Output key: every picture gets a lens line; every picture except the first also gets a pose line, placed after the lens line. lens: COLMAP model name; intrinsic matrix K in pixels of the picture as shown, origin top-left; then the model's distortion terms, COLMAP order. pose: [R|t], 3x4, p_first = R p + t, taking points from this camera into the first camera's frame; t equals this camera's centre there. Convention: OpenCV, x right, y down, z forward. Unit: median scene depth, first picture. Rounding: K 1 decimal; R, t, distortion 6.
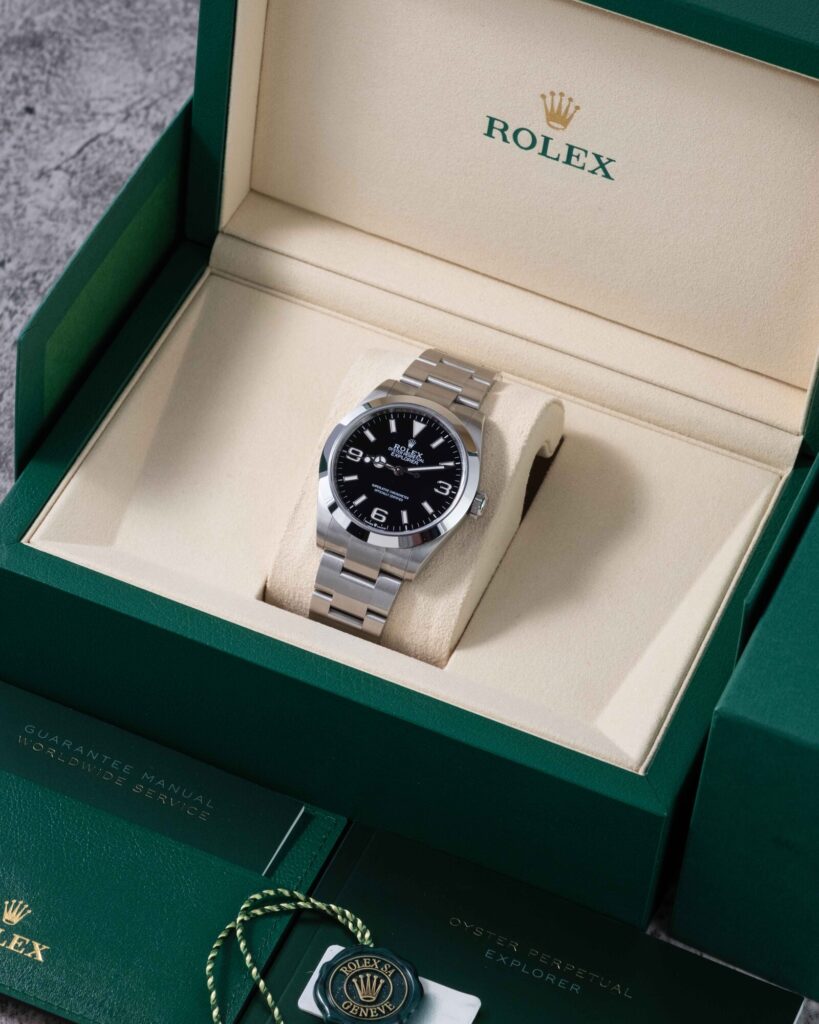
lens RADIAL K [[3747.7, 0, 409.5], [0, 3747.7, 512.0], [0, 0, 1]] dist [0.343872, -4.242227]
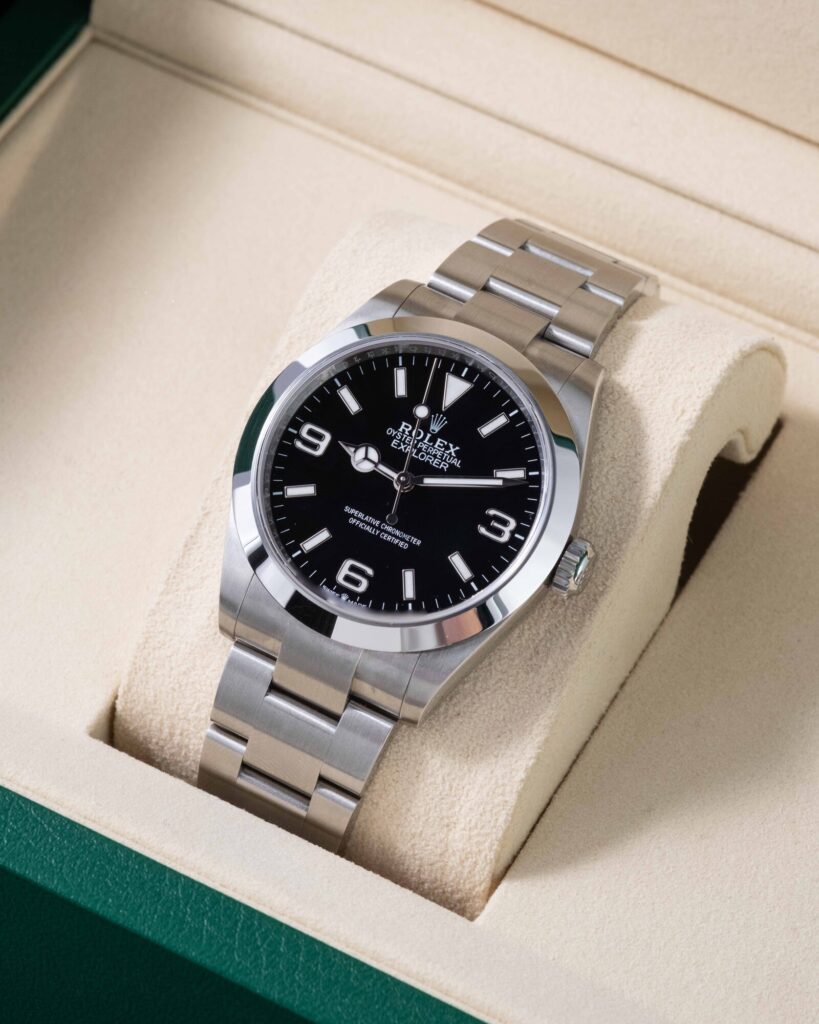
lens RADIAL K [[3747.7, 0, 409.5], [0, 3747.7, 512.0], [0, 0, 1]] dist [0.343872, -4.242227]
pose [[0.993946, 0.064077, -0.089248, 0.038715], [-0.060593, 0.997311, 0.041216, -0.026059], [0.091649, -0.035559, 0.995156, 0.540189]]
